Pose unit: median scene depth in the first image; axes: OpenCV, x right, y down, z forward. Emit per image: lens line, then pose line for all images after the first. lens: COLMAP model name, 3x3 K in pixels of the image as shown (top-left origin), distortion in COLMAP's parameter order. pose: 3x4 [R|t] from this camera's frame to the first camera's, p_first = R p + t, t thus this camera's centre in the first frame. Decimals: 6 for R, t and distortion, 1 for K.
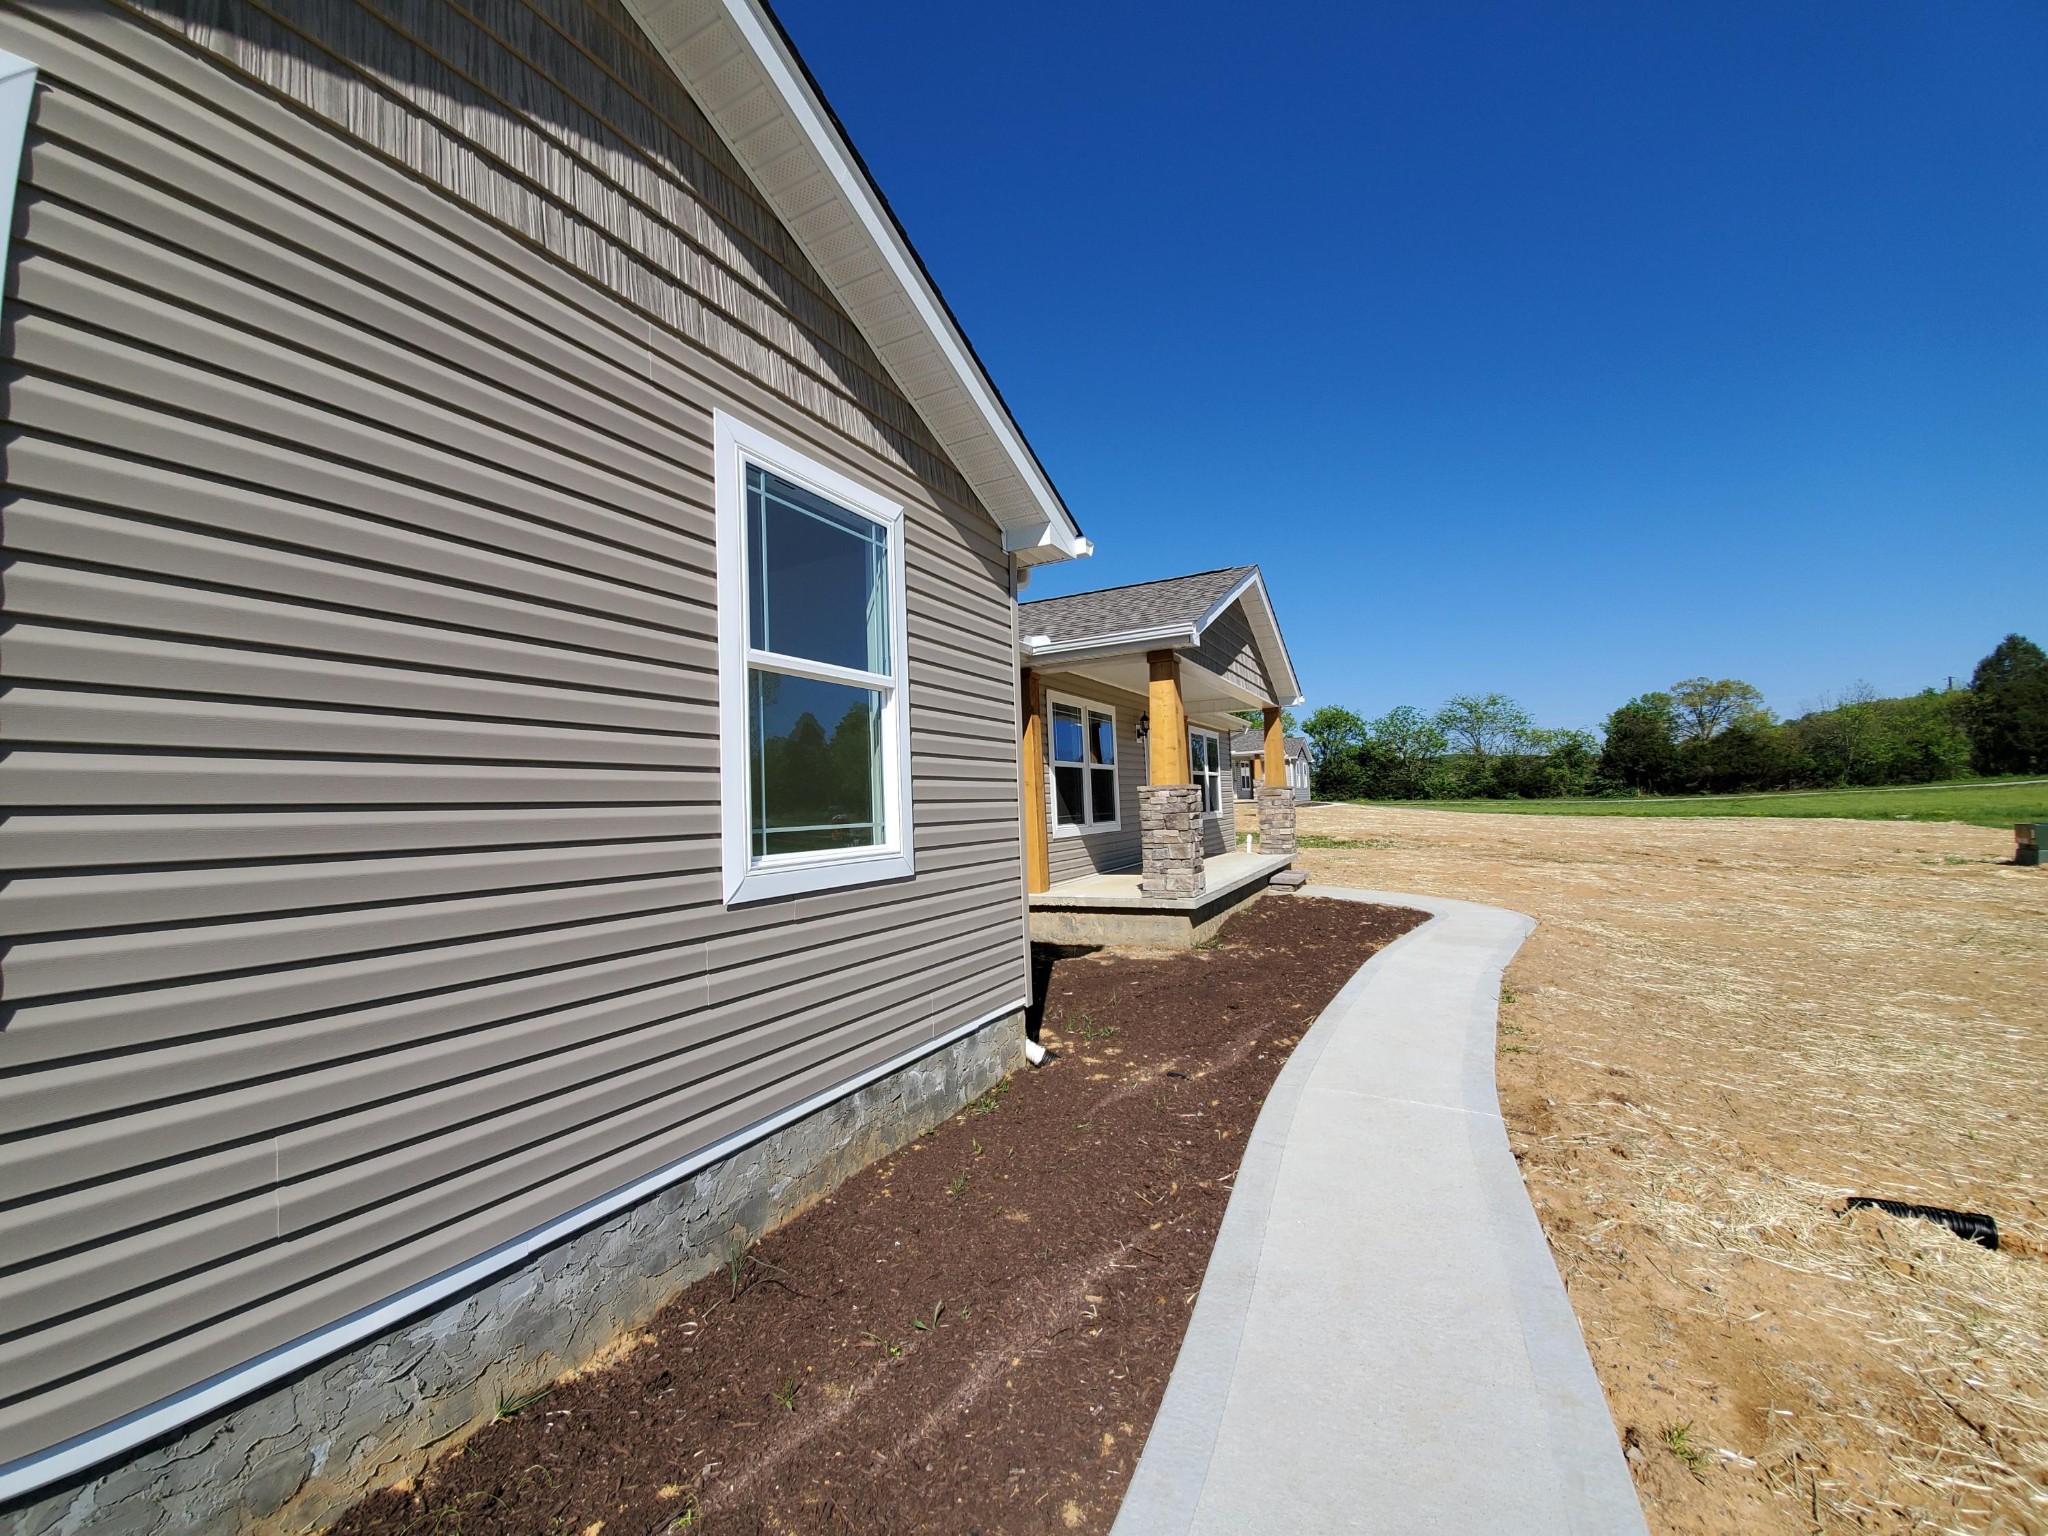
lens RADIAL K [[807.2, 0, 1019.6], [0, 807.2, 774.4], [0, 0, 1]] dist [-0.008526, -0.003198]
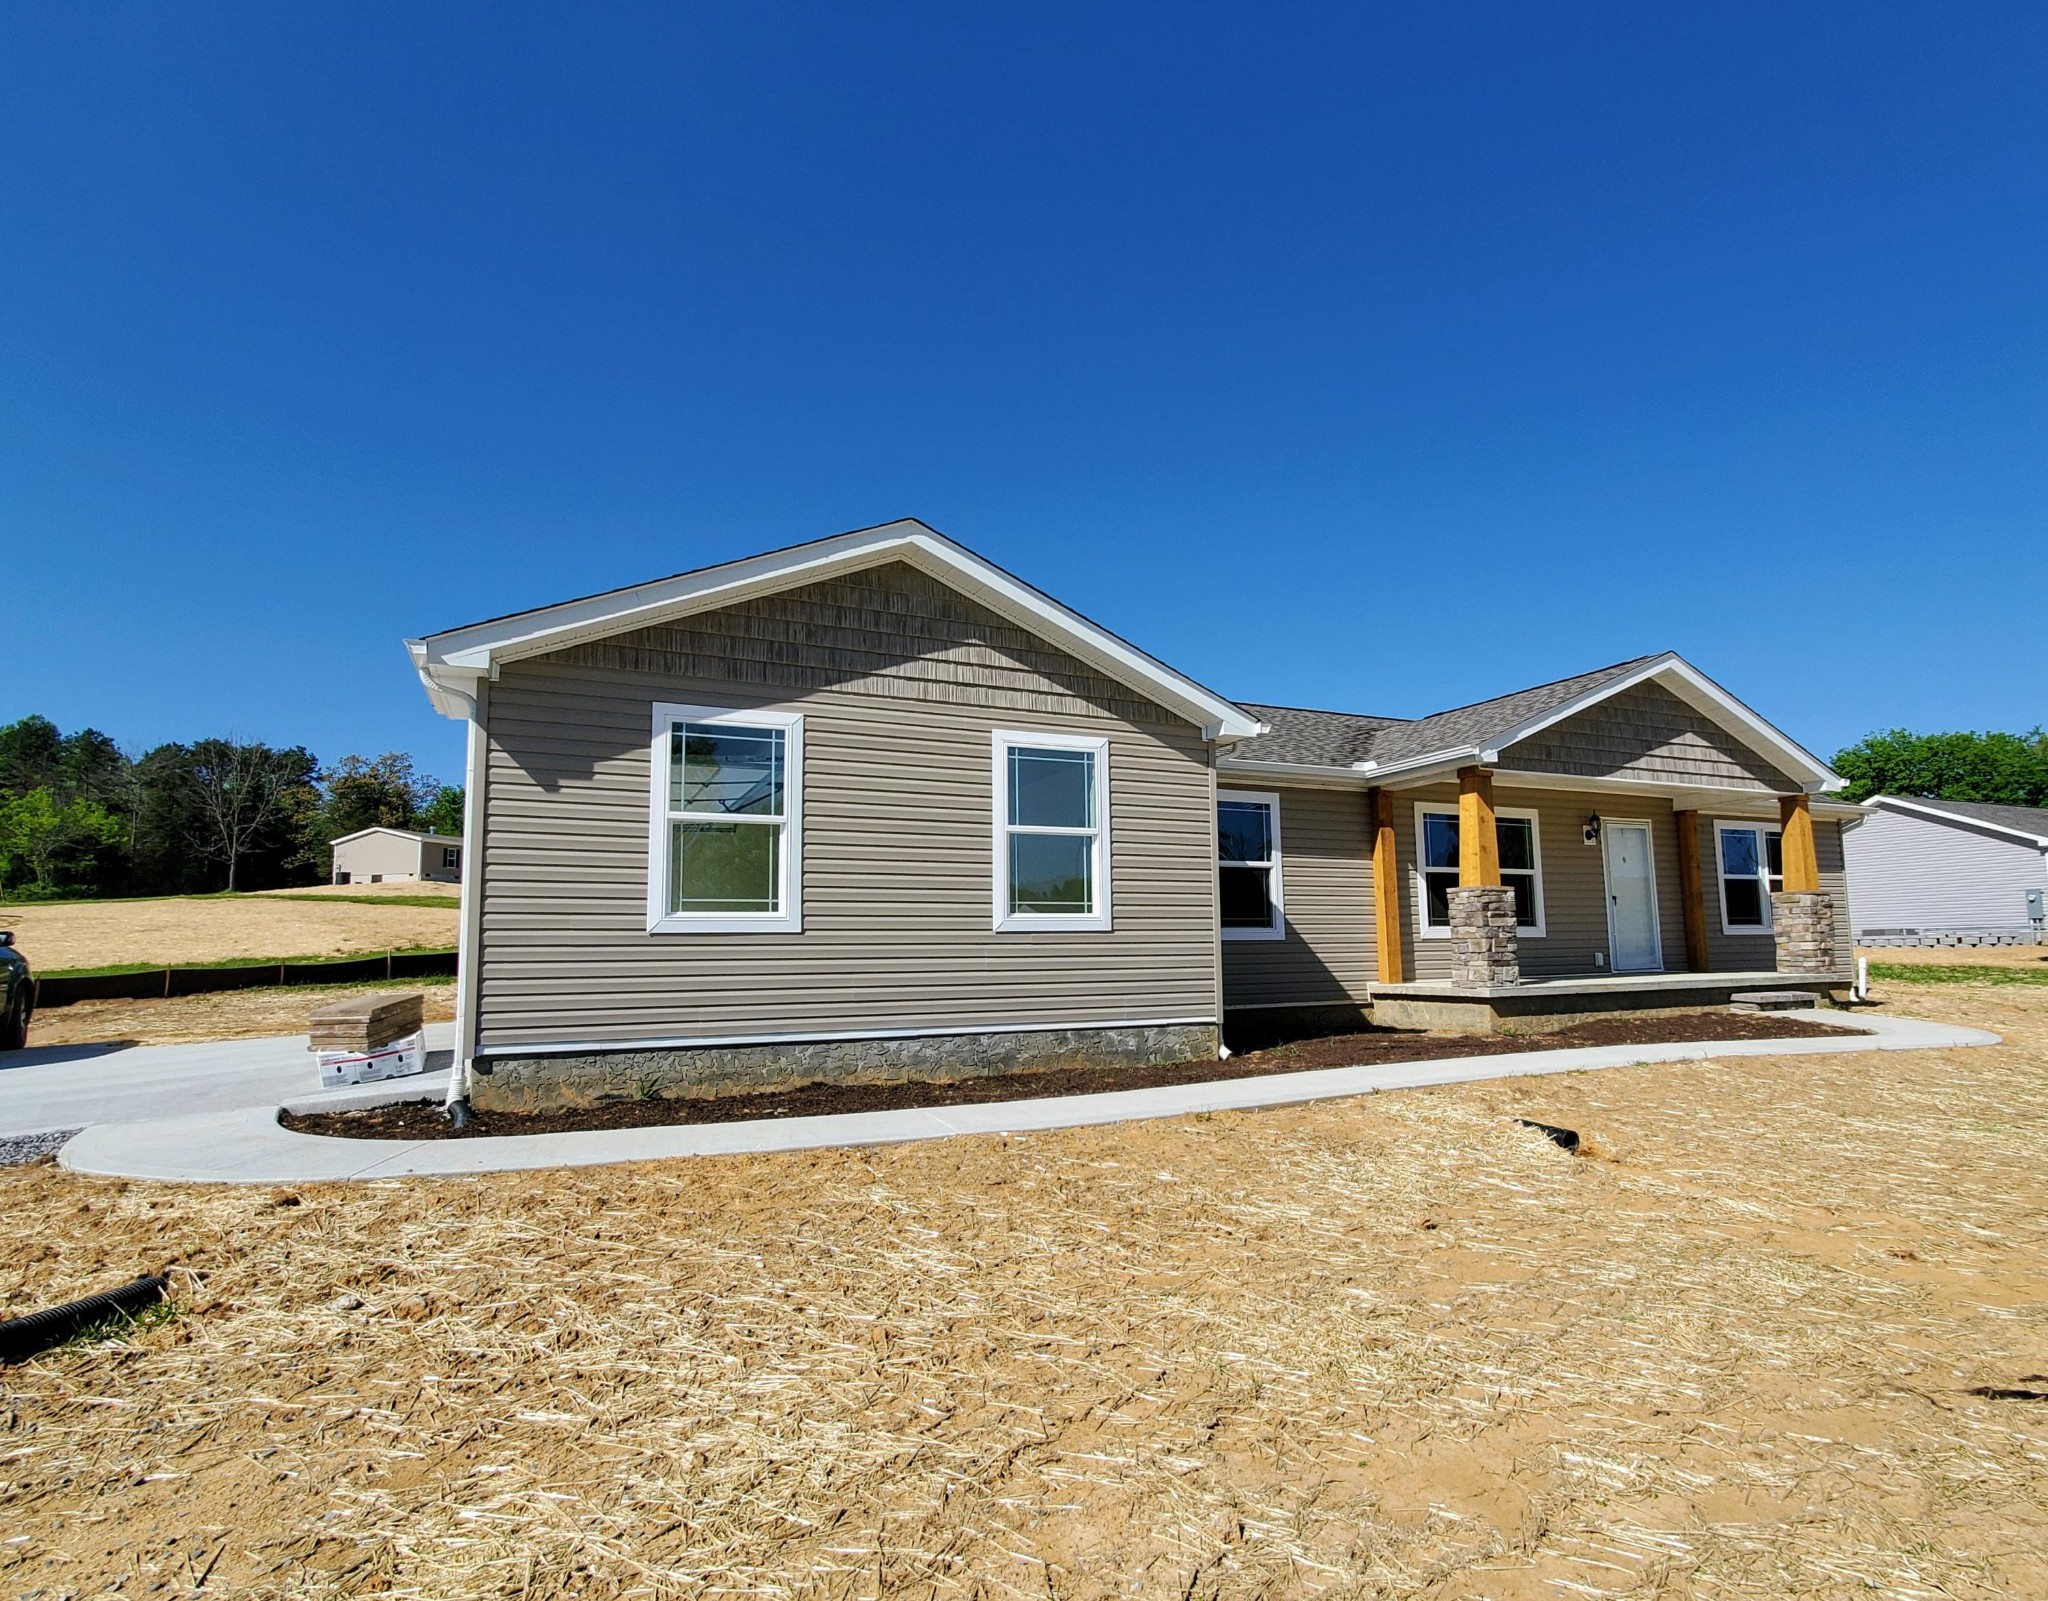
lens RADIAL K [[1072.2, 0, 1059.1], [0, 1072.2, 842.9], [0, 0, 1]] dist [-0.014767, -0.000712]
pose [[0.794552, -0.035096, -0.606181, 1.396860], [0.008618, 0.998879, -0.046537, 0.036489], [0.607135, 0.031752, 0.793964, -1.168546]]
